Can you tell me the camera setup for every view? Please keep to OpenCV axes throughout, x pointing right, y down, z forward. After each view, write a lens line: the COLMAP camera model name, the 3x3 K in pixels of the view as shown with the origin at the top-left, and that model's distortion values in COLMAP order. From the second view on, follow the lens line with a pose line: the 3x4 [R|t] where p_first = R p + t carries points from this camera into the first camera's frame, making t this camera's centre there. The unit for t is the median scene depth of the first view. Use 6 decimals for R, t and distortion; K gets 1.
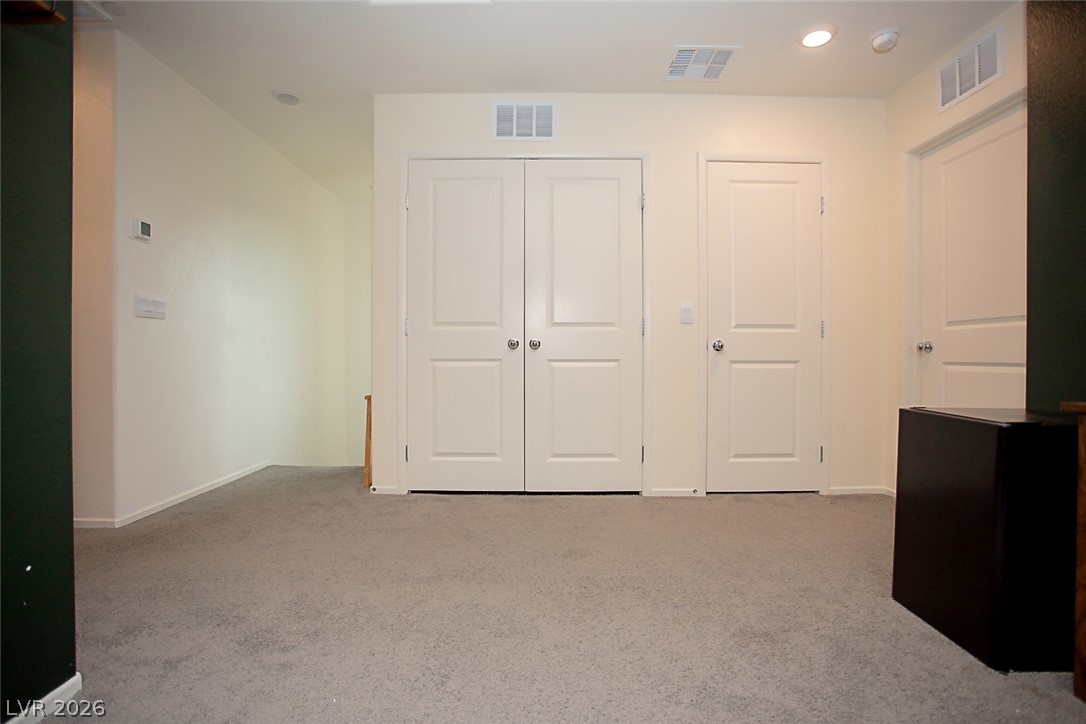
lens RADIAL K [[527.4, 0, 550.9], [0, 527.4, 356.9], [0, 0, 1]] dist [-0.065129, 0.025772]
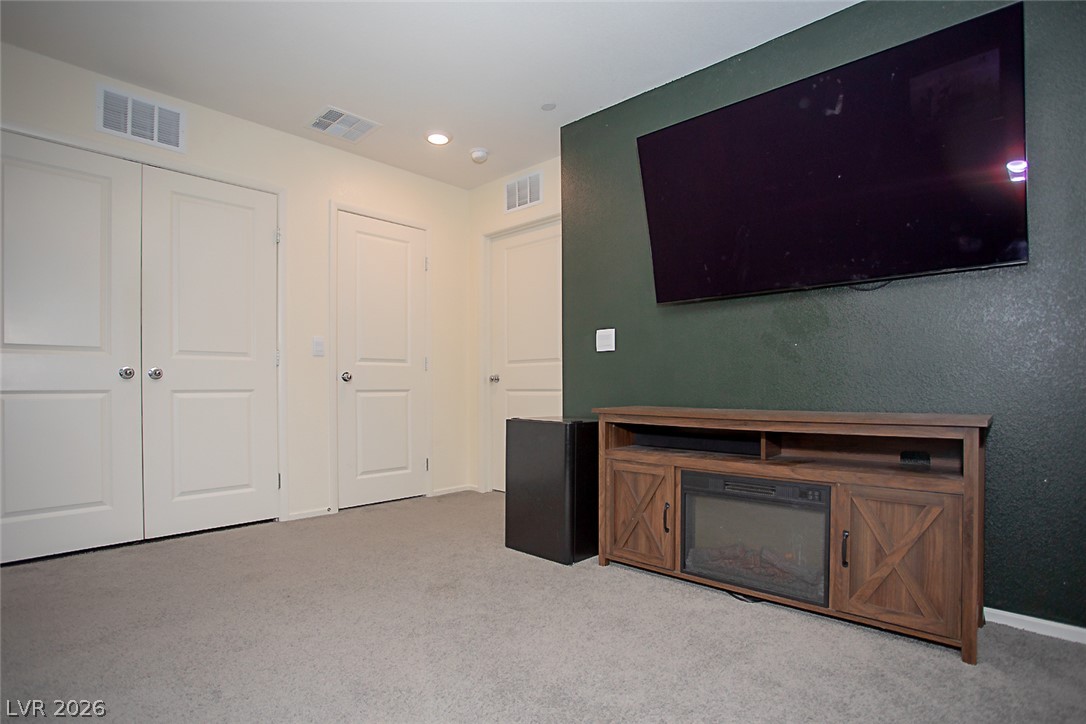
lens RADIAL K [[542.4, 0, 541.3], [0, 542.4, 385.7], [0, 0, 1]] dist [-0.086719, 0.043219]
pose [[0.689390, -0.003553, 0.724381, -0.227124], [0.006898, 0.999975, -0.001660, 0.003104], [-0.724357, 0.006141, 0.689398, -0.092618]]
